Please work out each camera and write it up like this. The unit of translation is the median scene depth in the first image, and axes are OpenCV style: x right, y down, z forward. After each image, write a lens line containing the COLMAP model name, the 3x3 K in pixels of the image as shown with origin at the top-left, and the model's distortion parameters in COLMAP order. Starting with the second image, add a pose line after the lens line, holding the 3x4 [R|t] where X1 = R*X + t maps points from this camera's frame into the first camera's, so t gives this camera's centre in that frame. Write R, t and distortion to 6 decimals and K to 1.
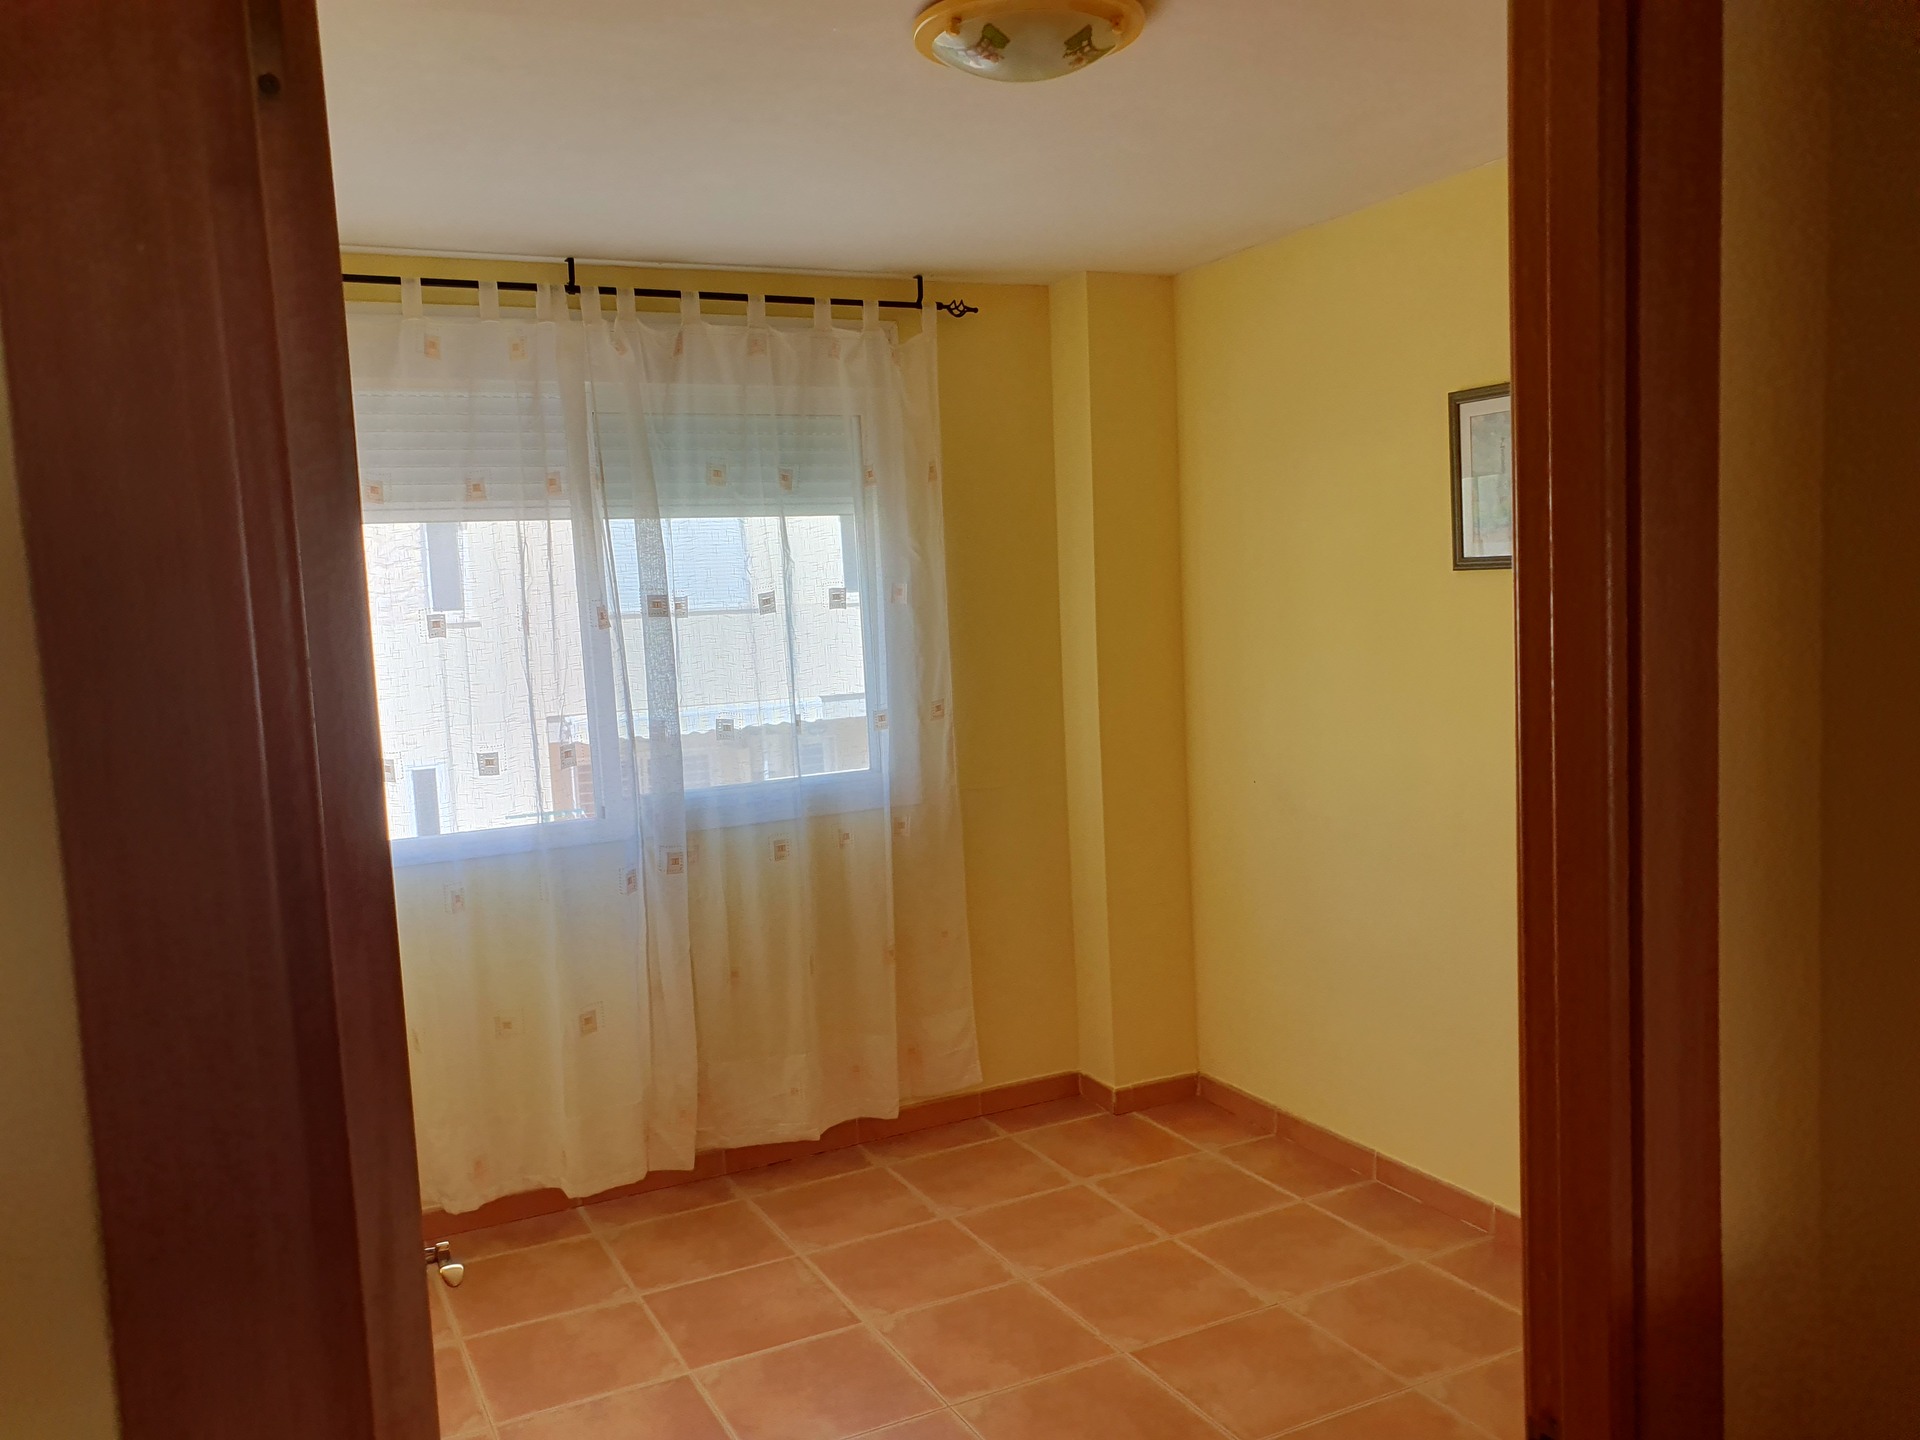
lens RADIAL K [[1529.7, 0, 960.0], [0, 1529.7, 720.0], [0, 0, 1]] dist [0.006981, 0.014126]
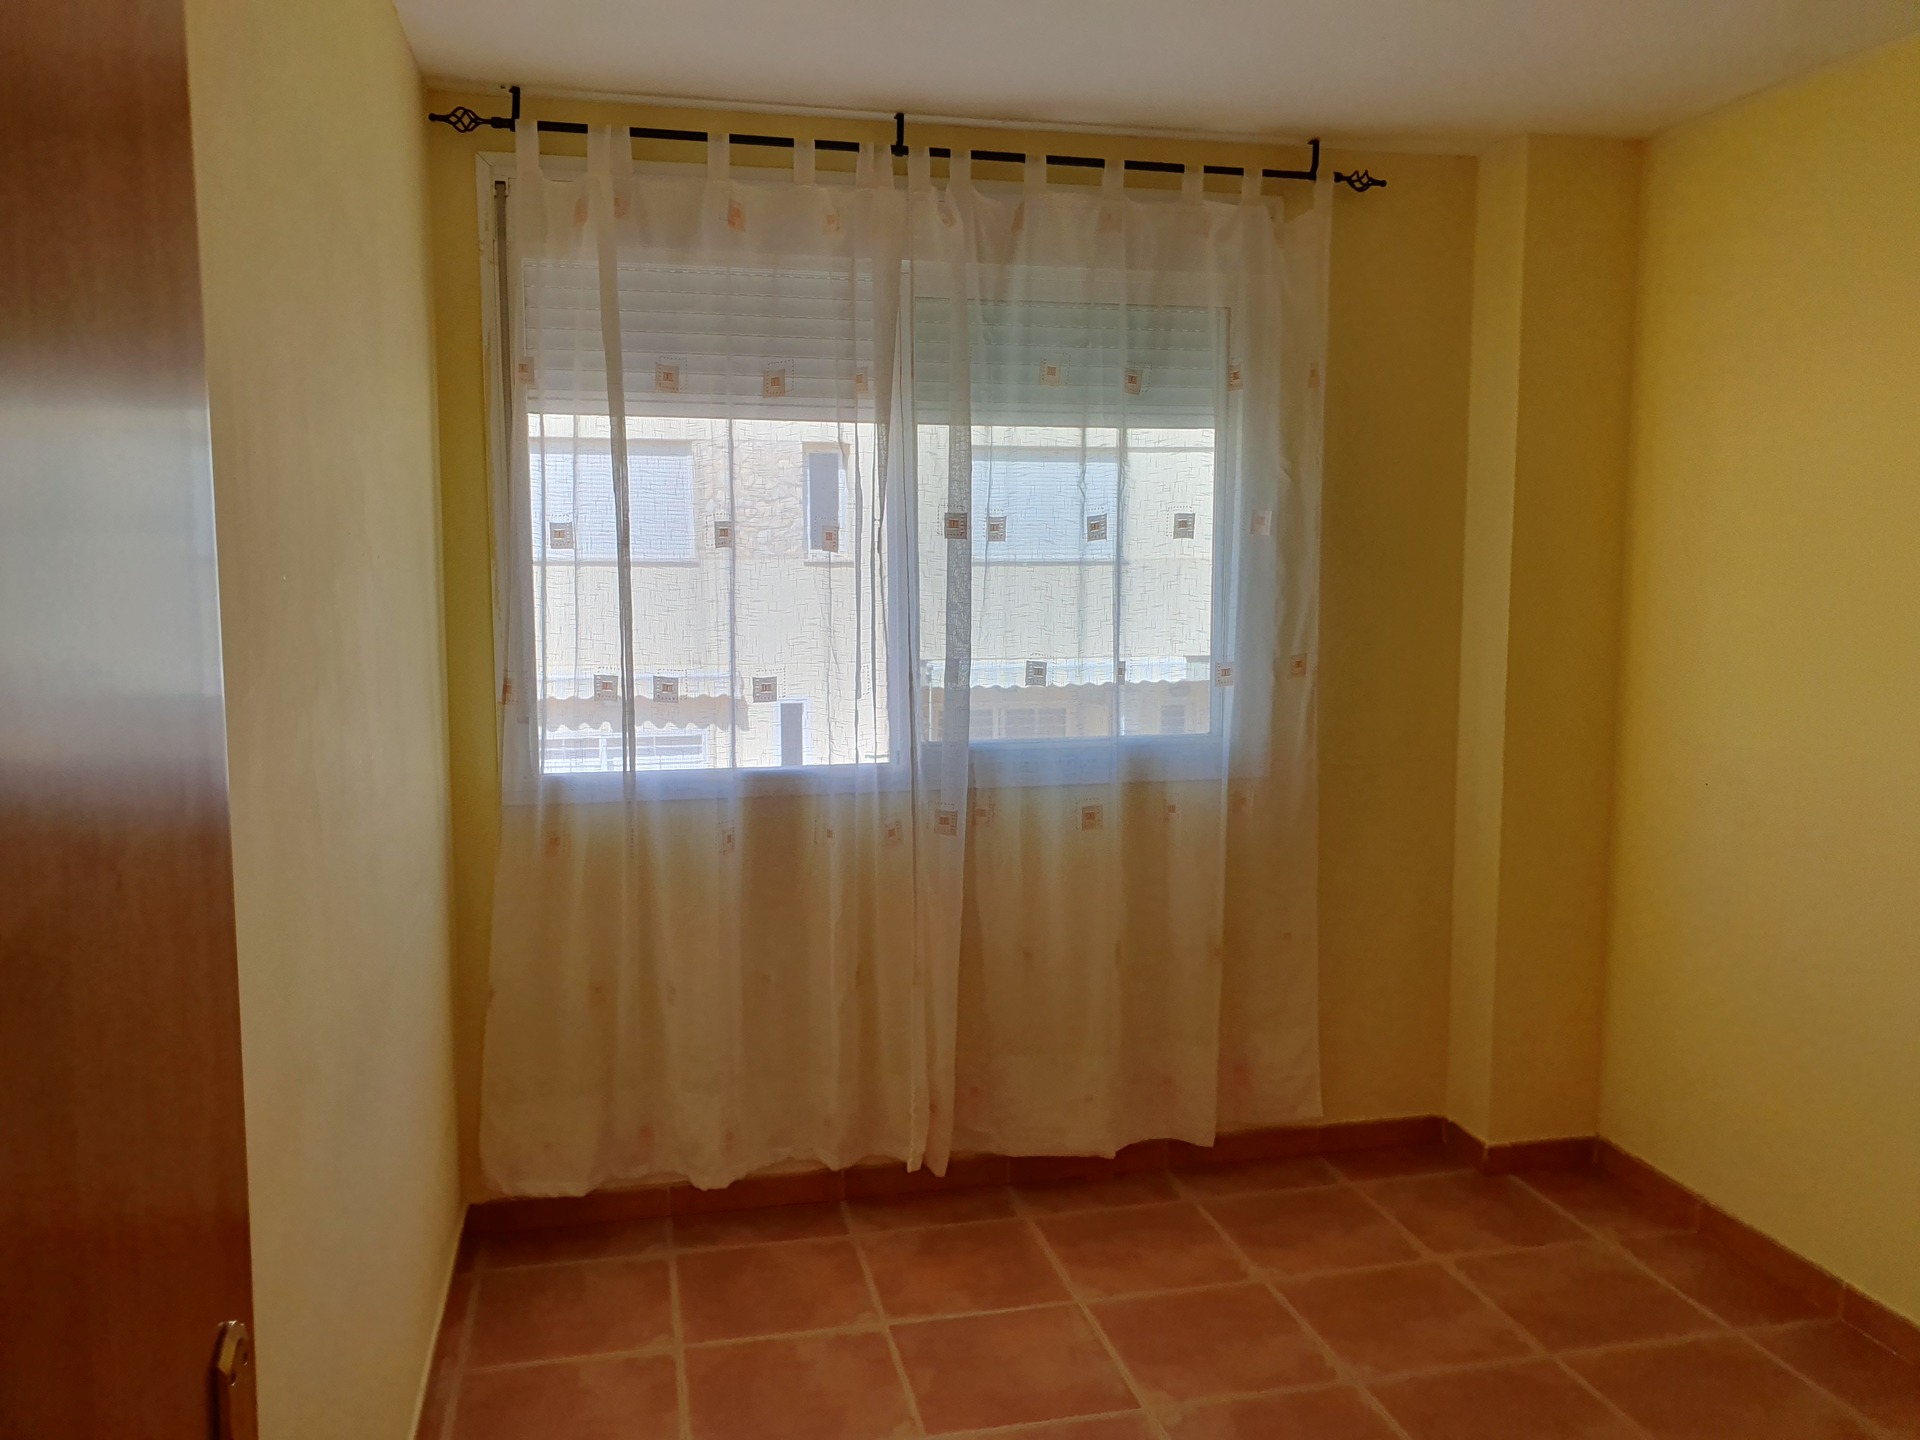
lens RADIAL K [[1529.7, 0, 960.0], [0, 1529.7, 720.0], [0, 0, 1]] dist [0.006981, 0.014126]
pose [[0.968166, 0.072631, -0.239539, 0.009092], [-0.066552, 0.997224, 0.033378, 0.007074], [0.241299, -0.016374, 0.970313, 0.158539]]
